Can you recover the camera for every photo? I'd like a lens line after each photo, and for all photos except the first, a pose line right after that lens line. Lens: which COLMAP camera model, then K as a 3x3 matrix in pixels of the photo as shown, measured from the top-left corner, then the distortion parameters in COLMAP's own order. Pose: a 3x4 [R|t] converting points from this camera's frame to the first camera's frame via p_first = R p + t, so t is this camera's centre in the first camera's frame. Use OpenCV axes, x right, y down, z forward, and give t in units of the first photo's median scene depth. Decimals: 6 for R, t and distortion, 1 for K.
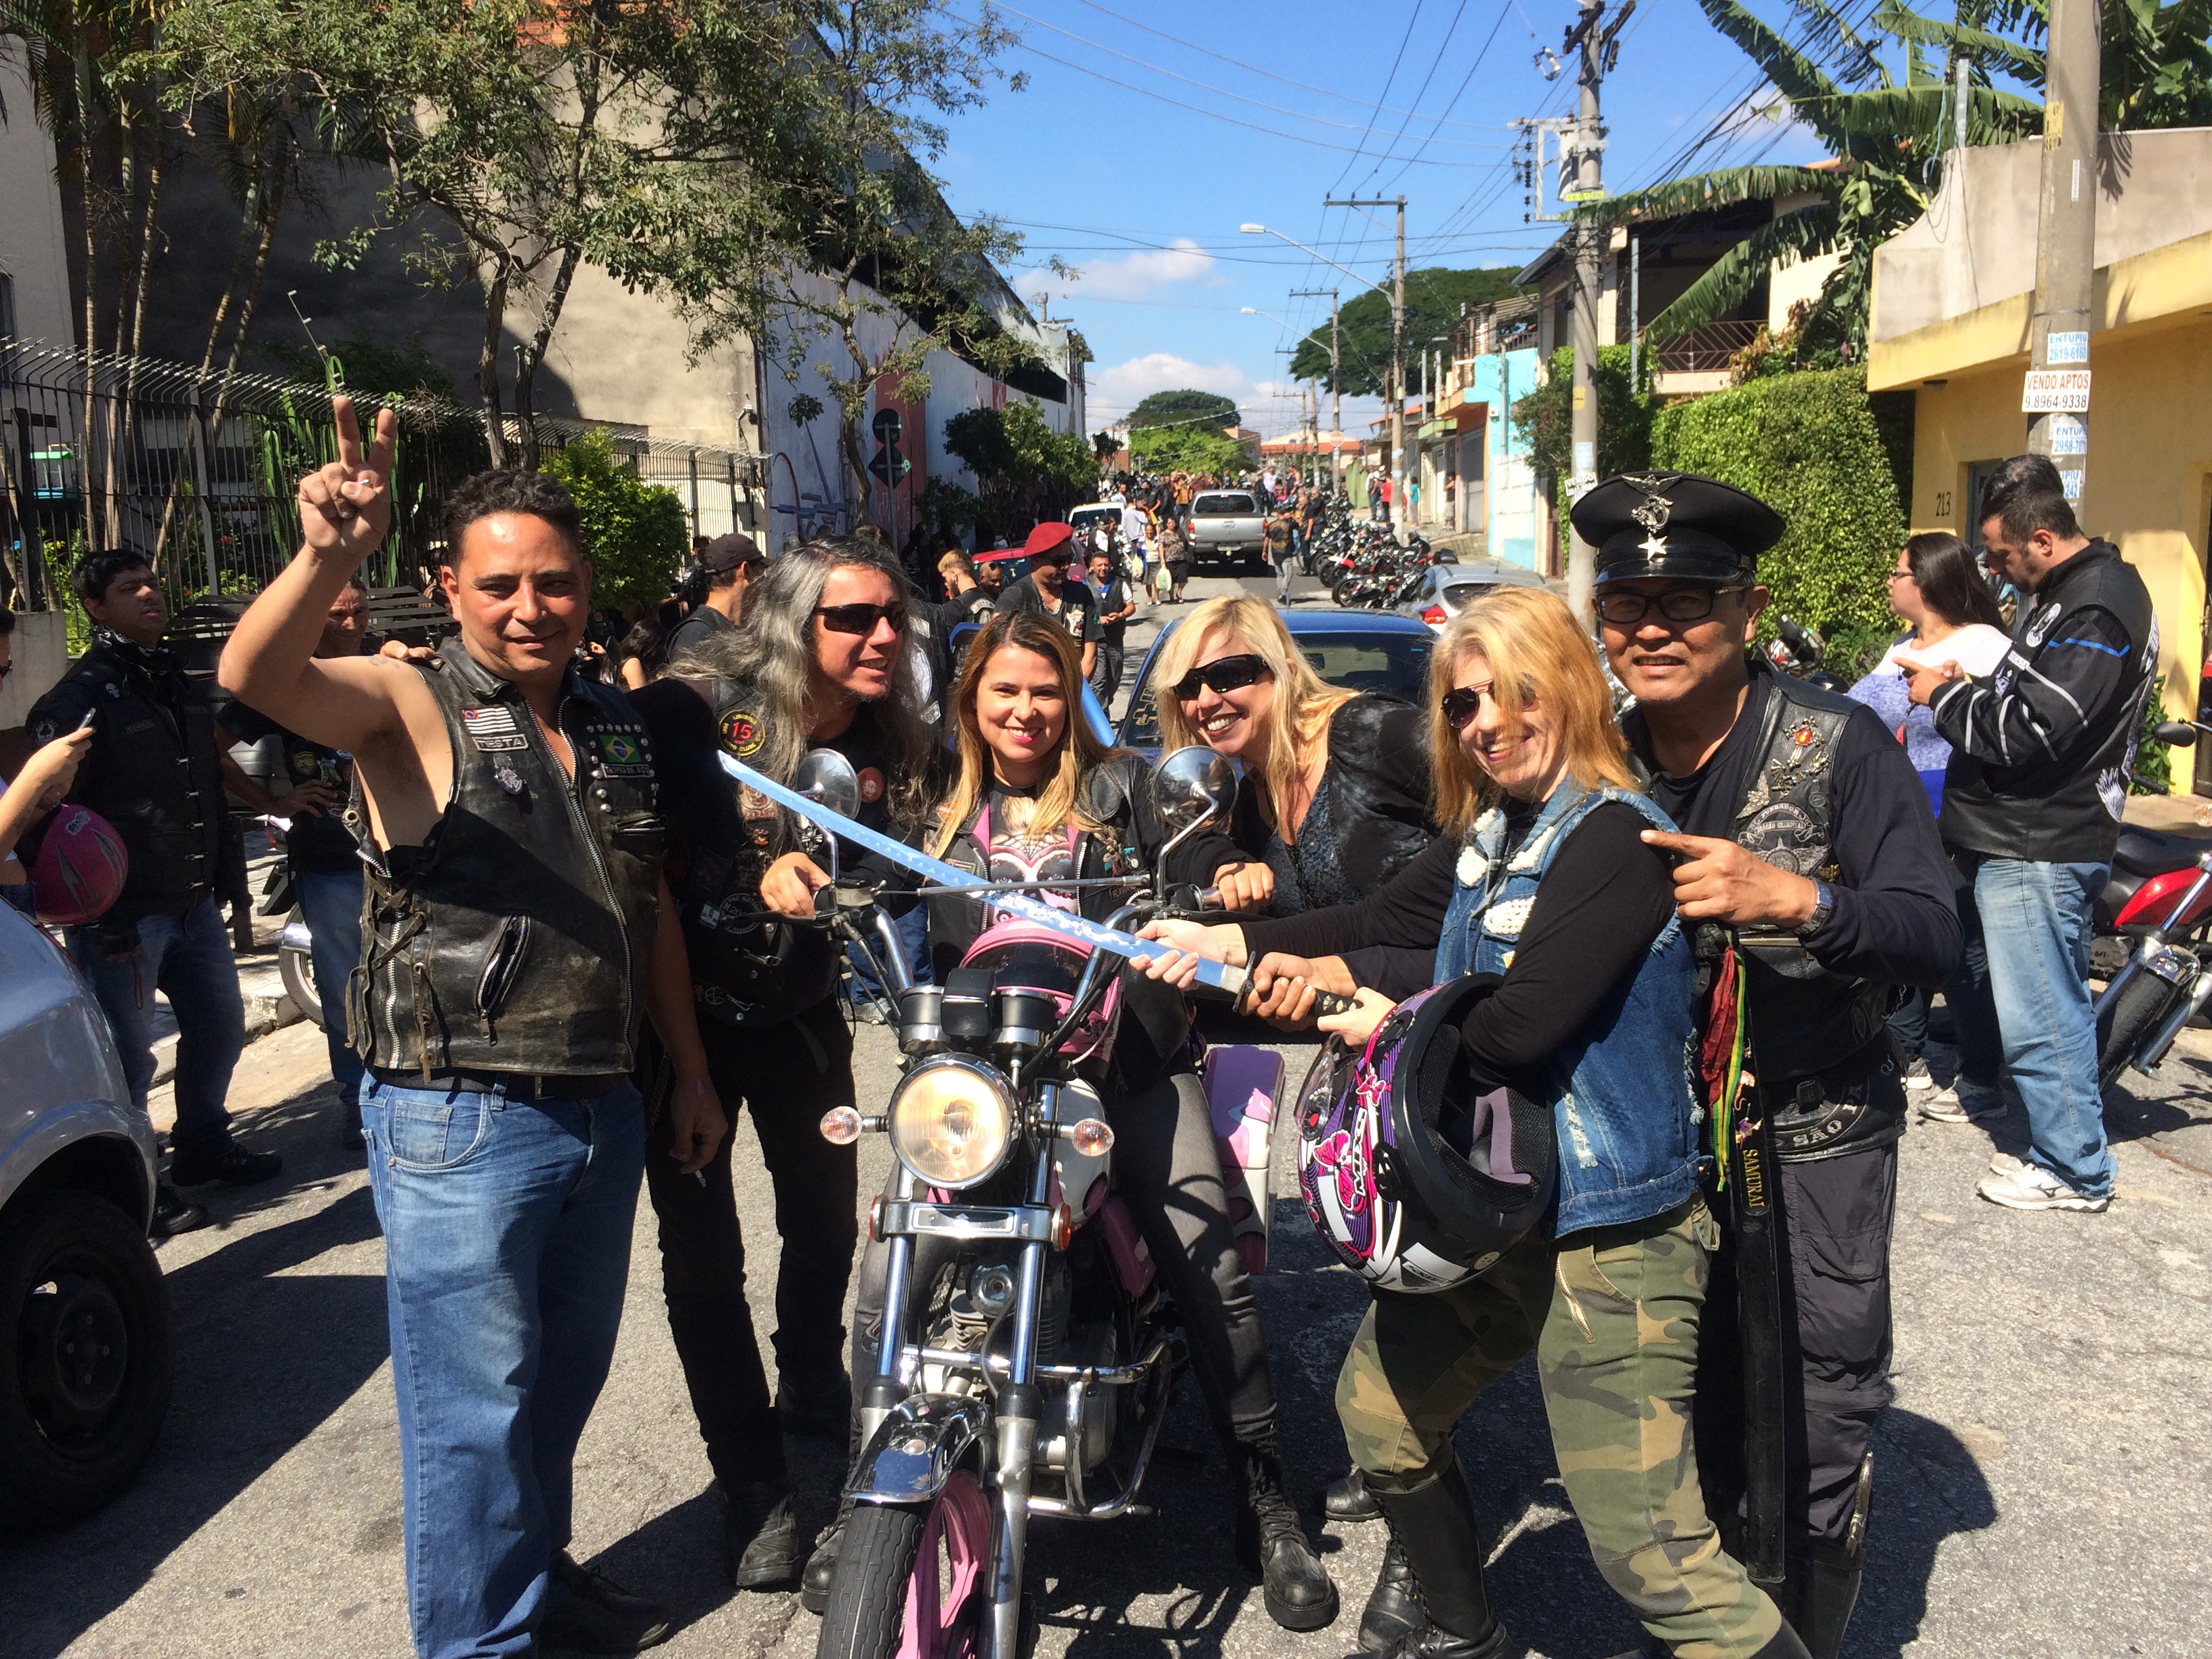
lens RADIAL K [[2140.9, 0, 1047.1], [0, 2140.9, 873.1], [0, 0, 1]] dist [0.063969, -0.097295]
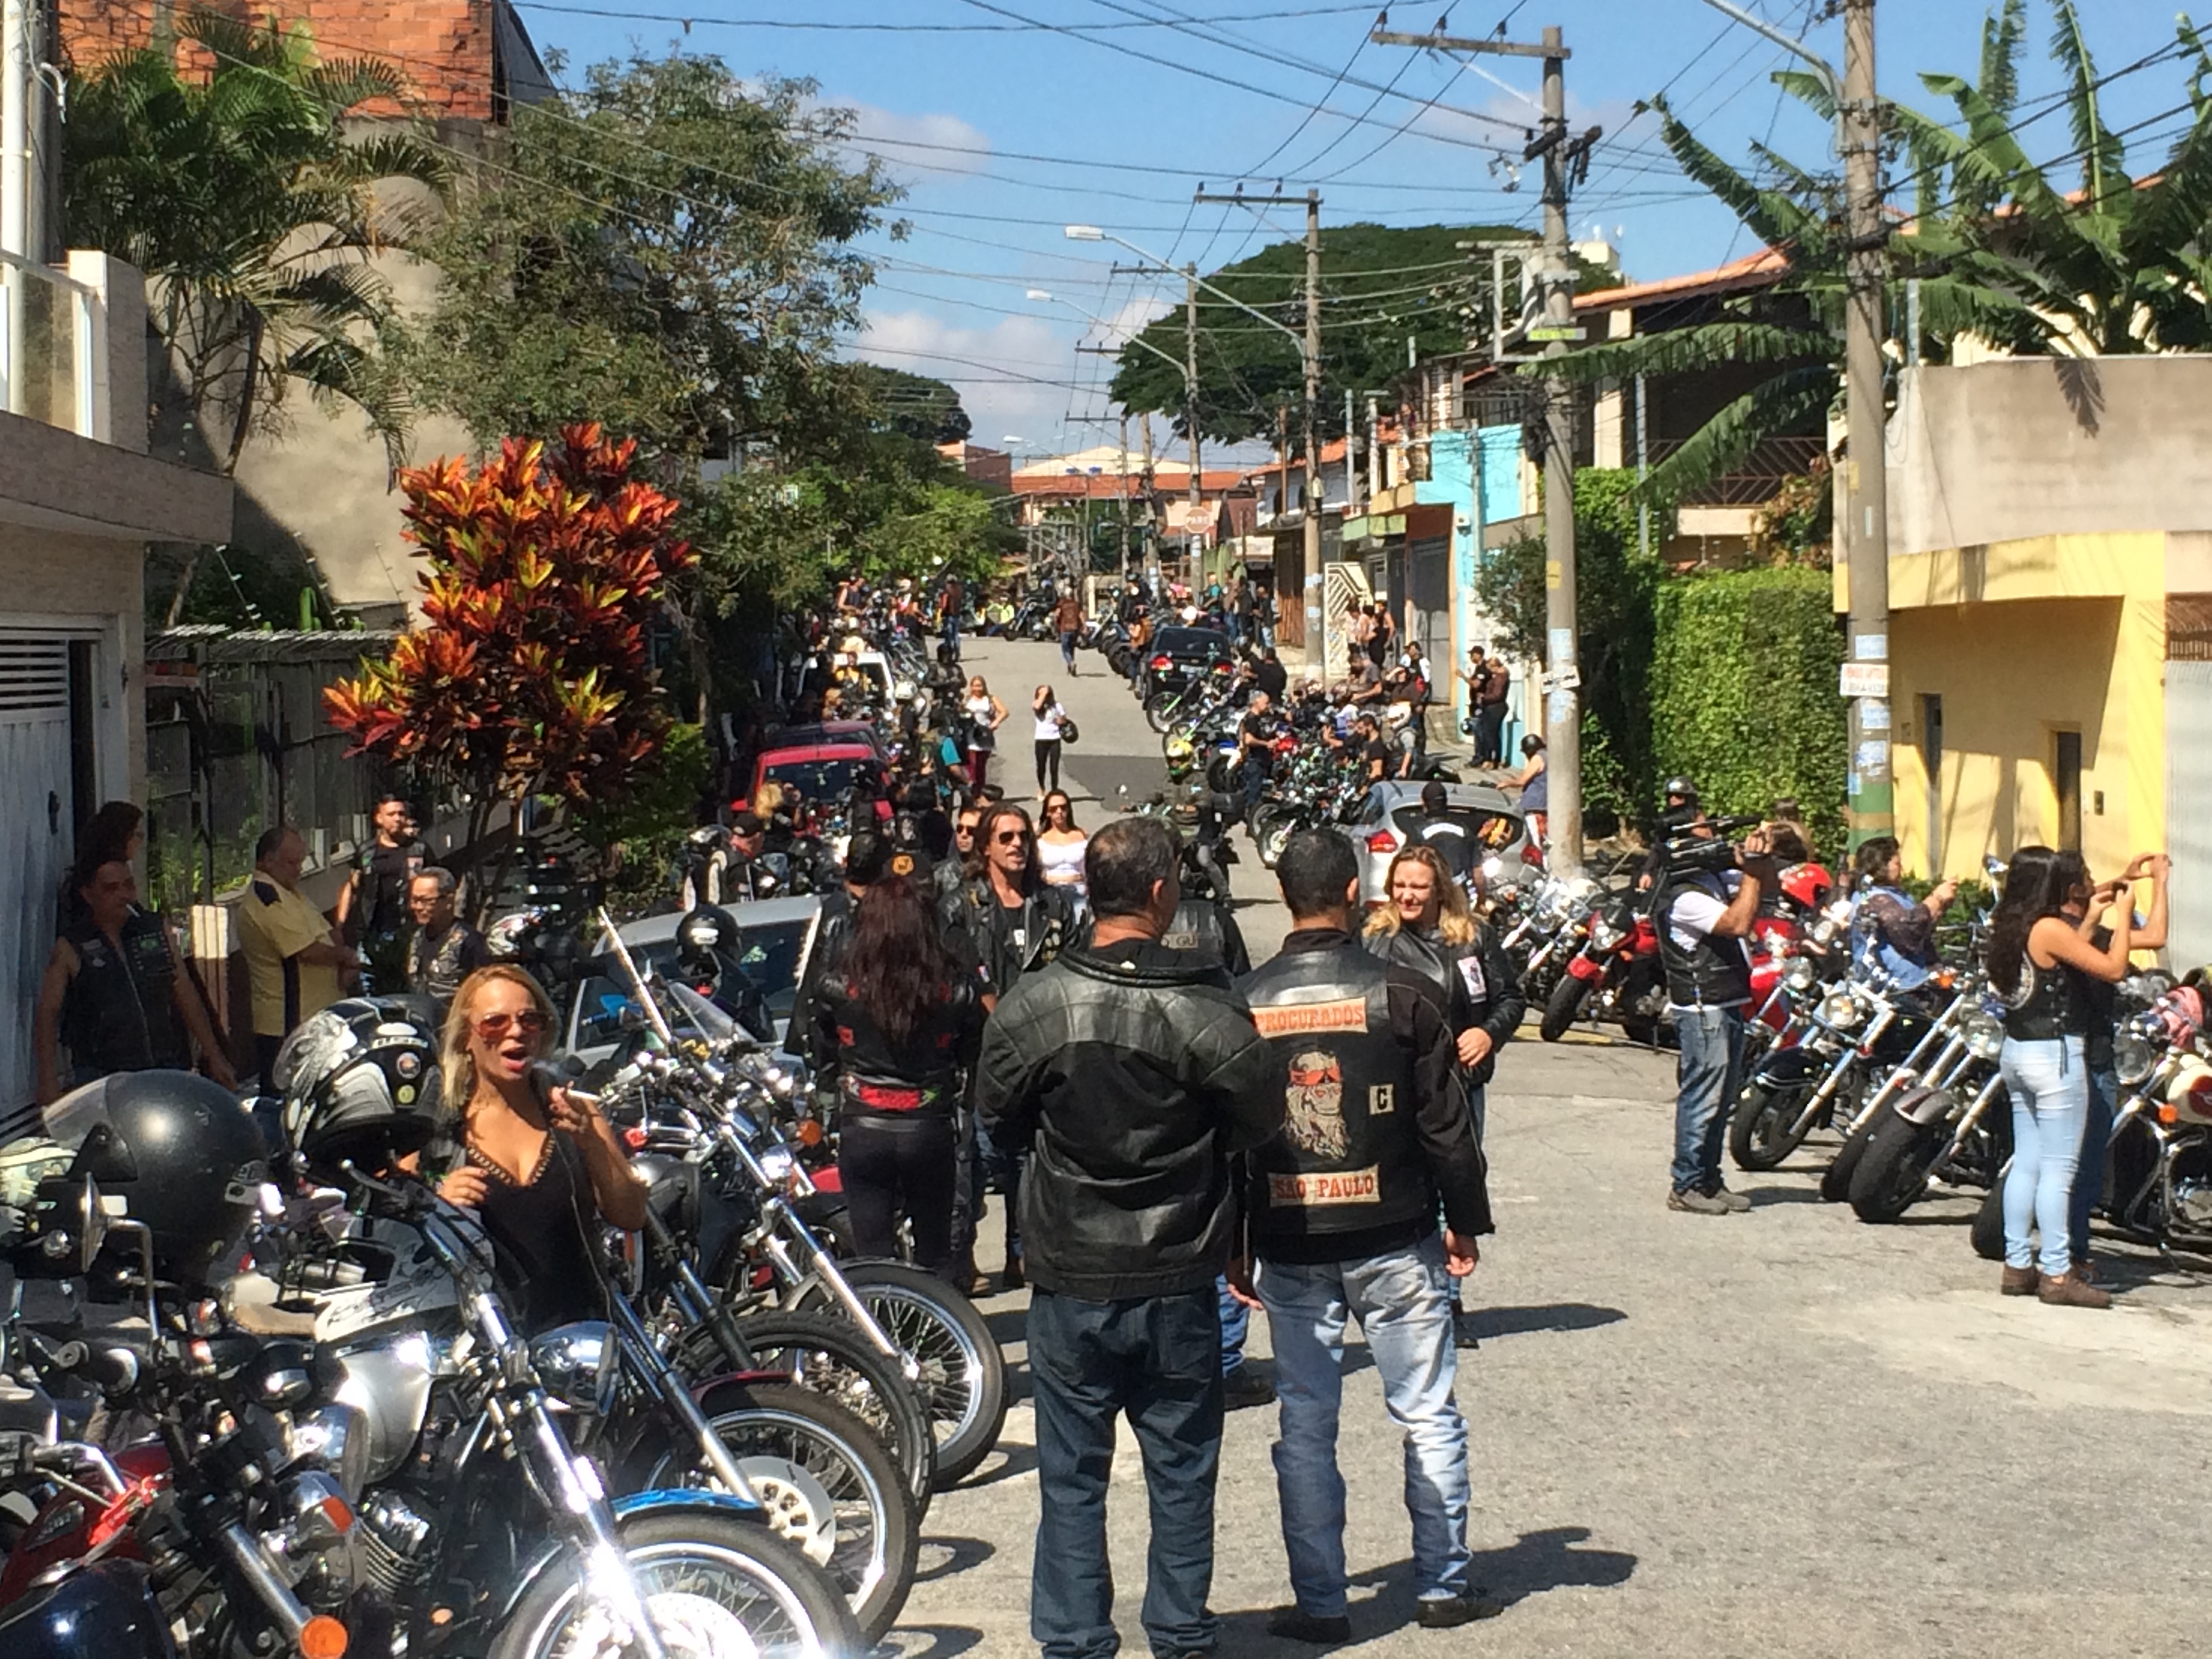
lens RADIAL K [[4786.8, 0, 1101.8], [0, 4786.8, 832.4], [0, 0, 1]] dist [0.032177, 0.000000]
pose [[0.992533, 0.006933, 0.121780, -0.101114], [0.007402, 0.993120, -0.116866, 0.060582], [-0.121752, 0.116895, 0.985653, -0.537719]]
